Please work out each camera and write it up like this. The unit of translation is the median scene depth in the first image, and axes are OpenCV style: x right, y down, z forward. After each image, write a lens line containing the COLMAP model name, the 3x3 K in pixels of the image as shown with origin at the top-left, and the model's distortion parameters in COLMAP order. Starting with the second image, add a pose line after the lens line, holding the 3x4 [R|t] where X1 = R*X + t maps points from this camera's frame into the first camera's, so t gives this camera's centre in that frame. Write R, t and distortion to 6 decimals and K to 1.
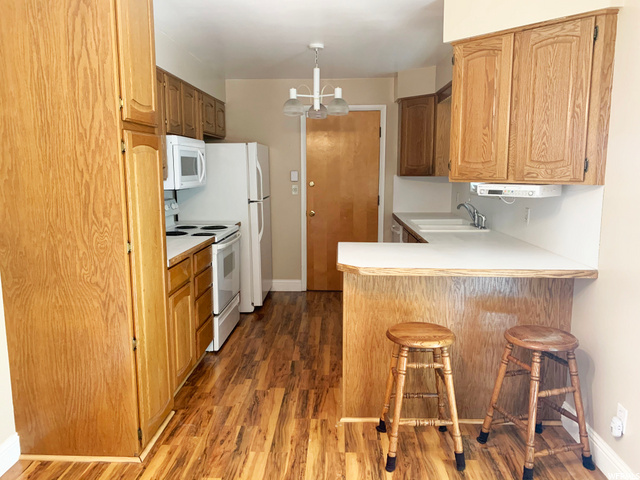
lens RADIAL K [[495.4, 0, 316.2], [0, 495.4, 236.4], [0, 0, 1]] dist [0.061796, -0.077176]
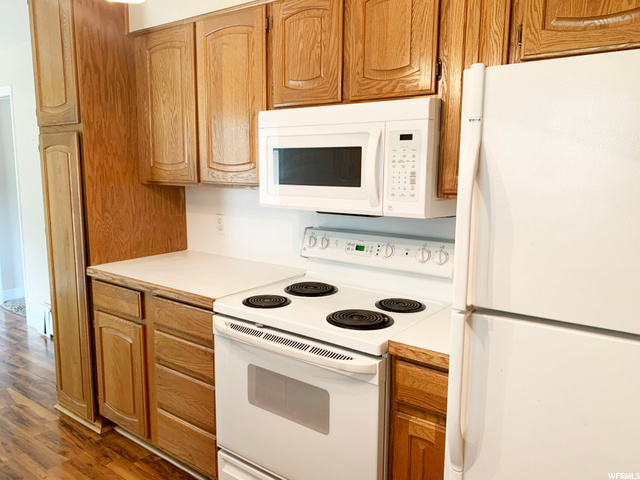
lens RADIAL K [[495.4, 0, 316.2], [0, 495.4, 236.4], [0, 0, 1]] dist [0.061796, -0.077176]
pose [[-0.561830, 0.126507, -0.817522, 0.201363], [-0.118260, 0.965806, 0.230725, -0.258640], [0.818756, 0.226309, -0.527658, 1.758723]]
